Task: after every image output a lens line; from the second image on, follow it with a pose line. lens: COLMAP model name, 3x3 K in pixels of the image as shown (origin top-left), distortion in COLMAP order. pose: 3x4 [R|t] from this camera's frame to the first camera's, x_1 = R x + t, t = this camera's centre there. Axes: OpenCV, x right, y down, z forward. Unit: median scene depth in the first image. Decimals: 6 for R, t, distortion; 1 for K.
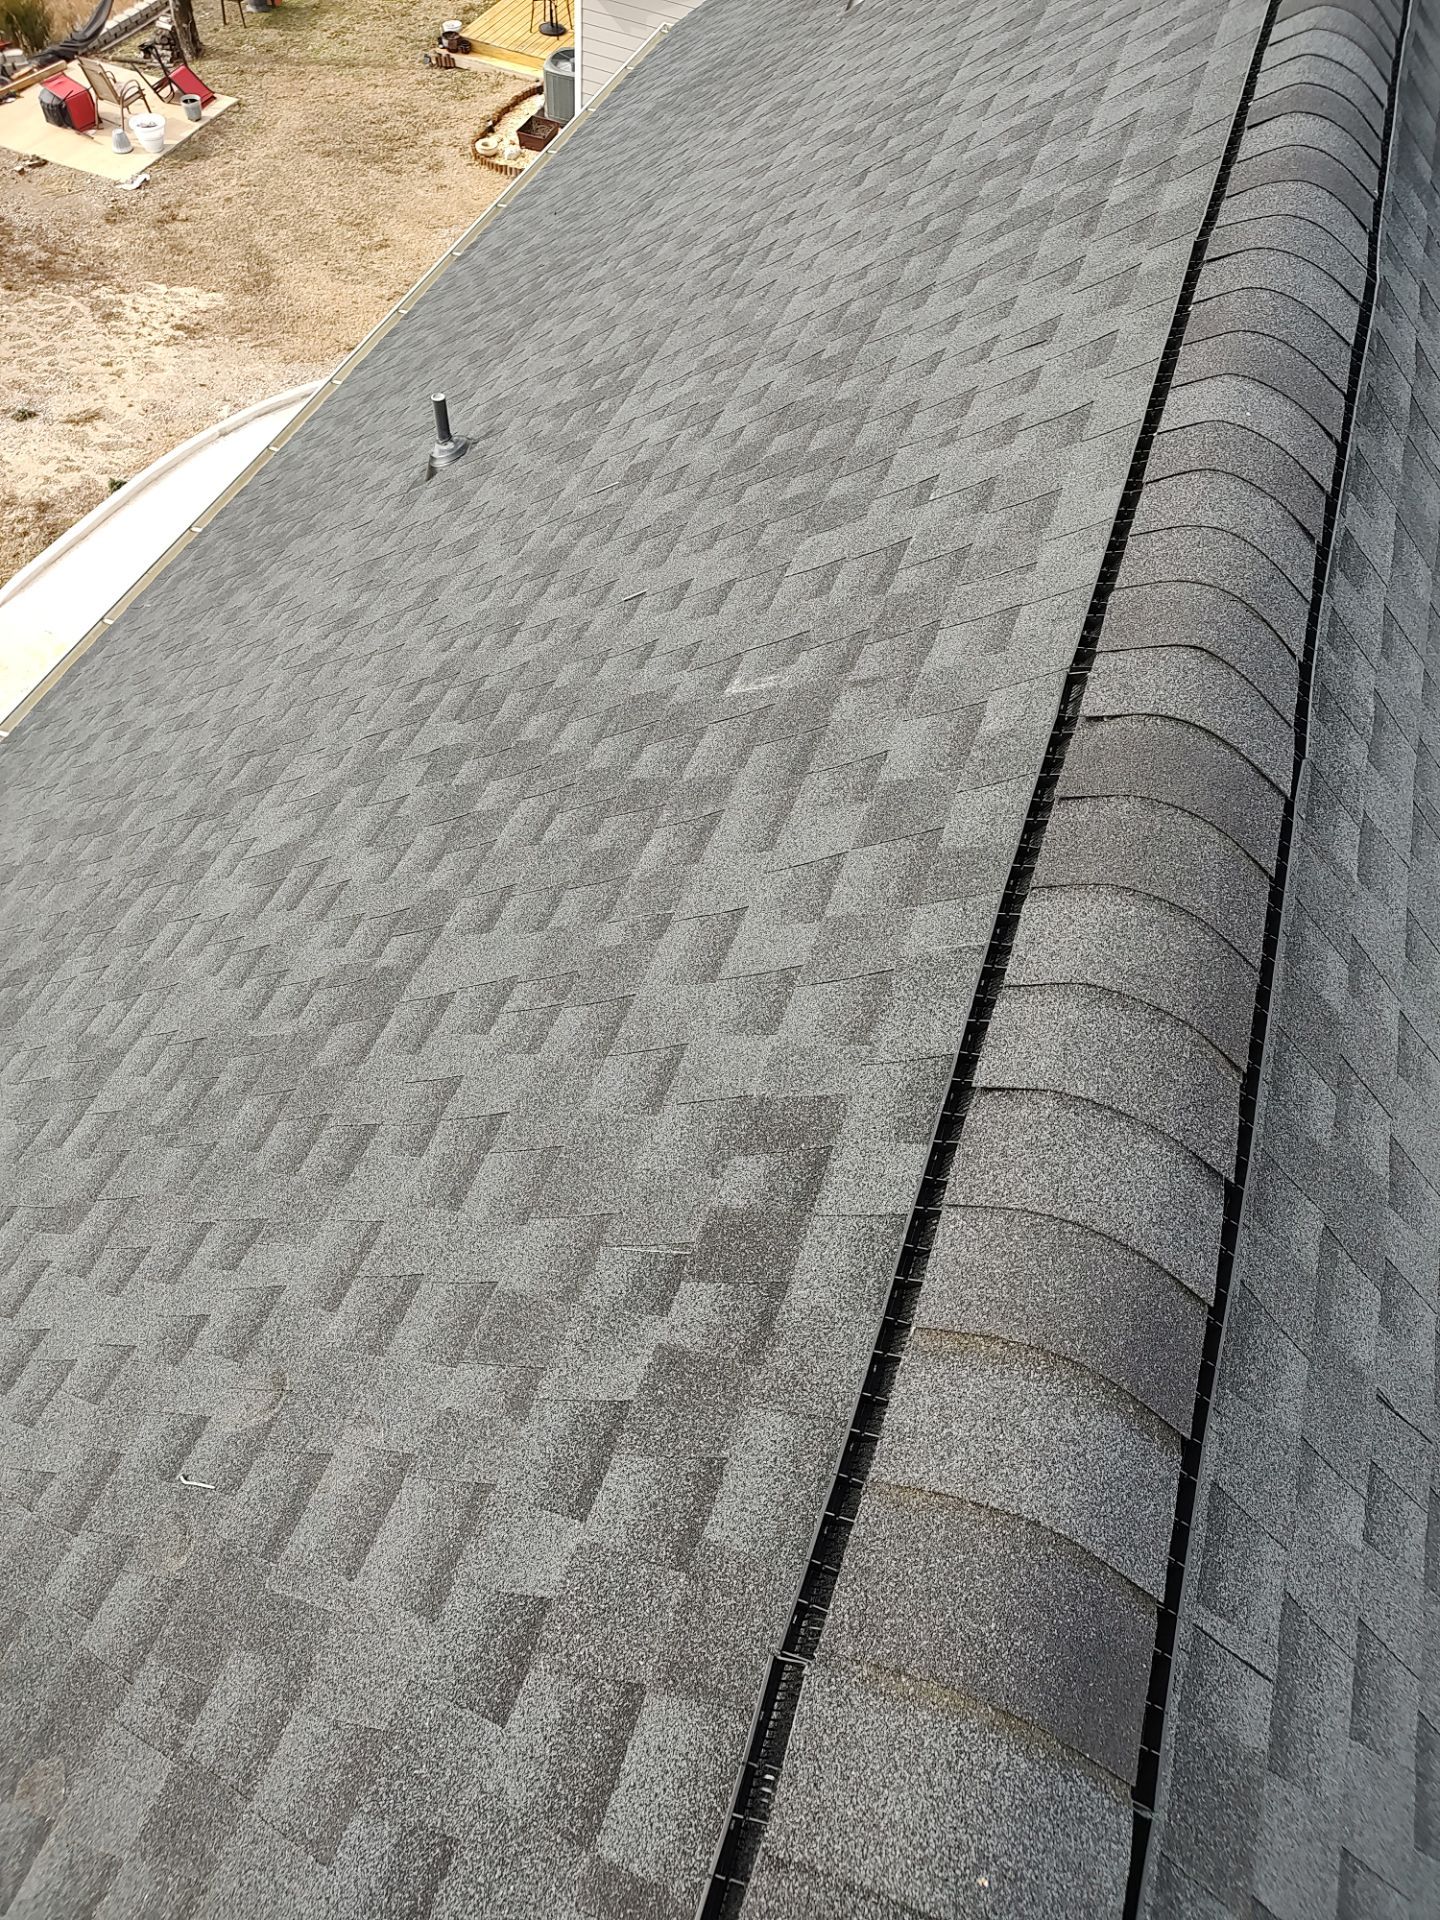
lens RADIAL K [[1352.8, 0, 750.0], [0, 1352.8, 963.8], [0, 0, 1]] dist [0.035746, -0.028469]
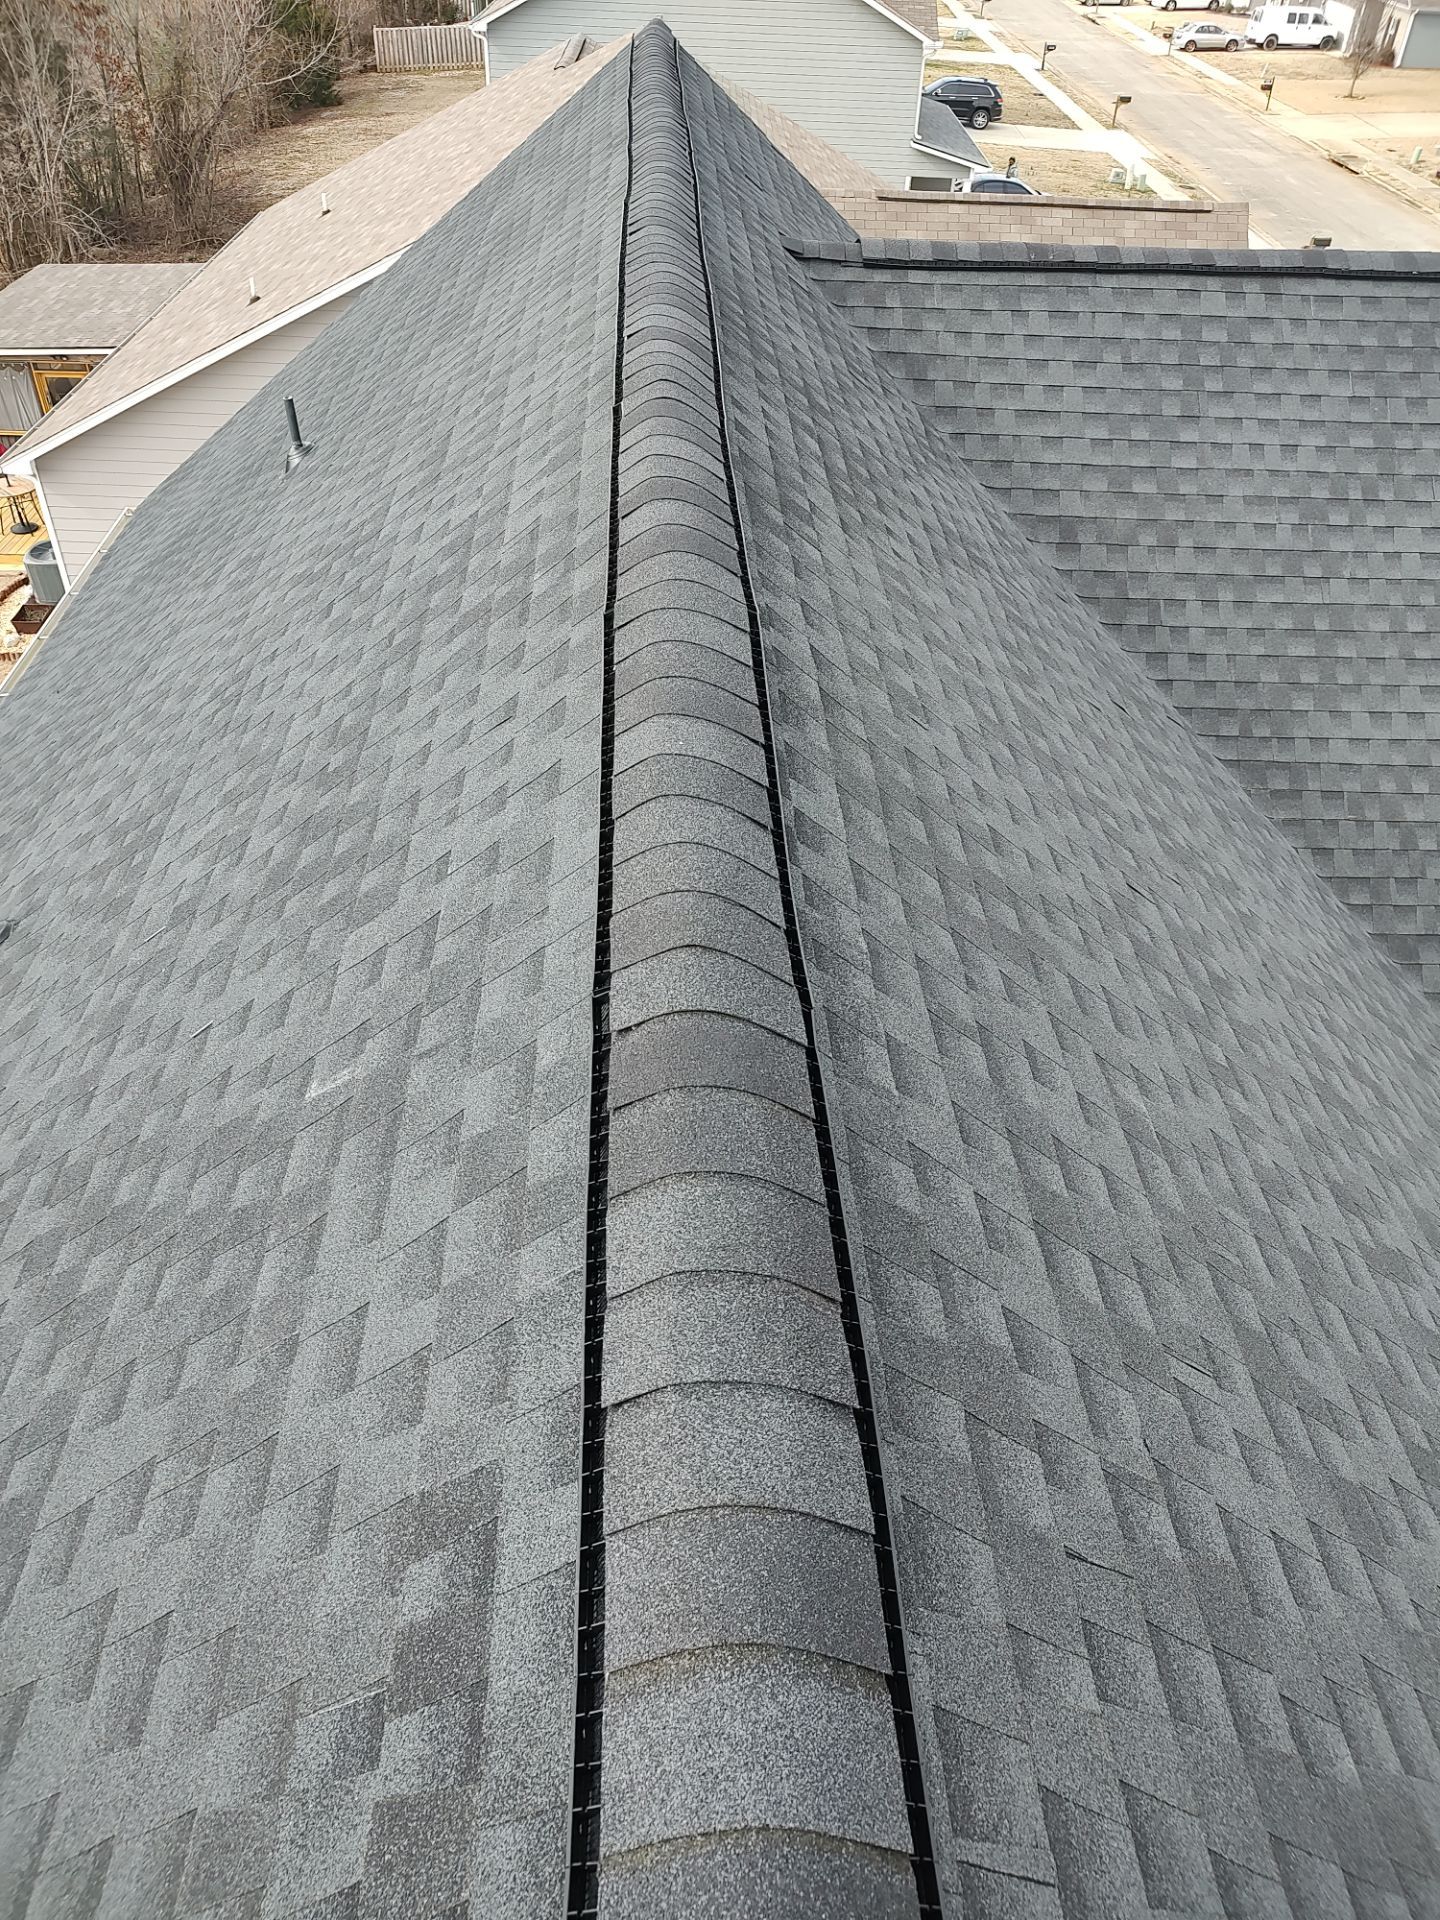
lens RADIAL K [[1352.8, 0, 739.8], [0, 1352.8, 964.4], [0, 0, 1]] dist [0.035746, -0.028469]
pose [[0.926392, -0.282526, 0.248952, 0.078160], [0.331738, 0.925146, -0.184540, 0.003017], [-0.178179, 0.253543, 0.950772, -0.068597]]
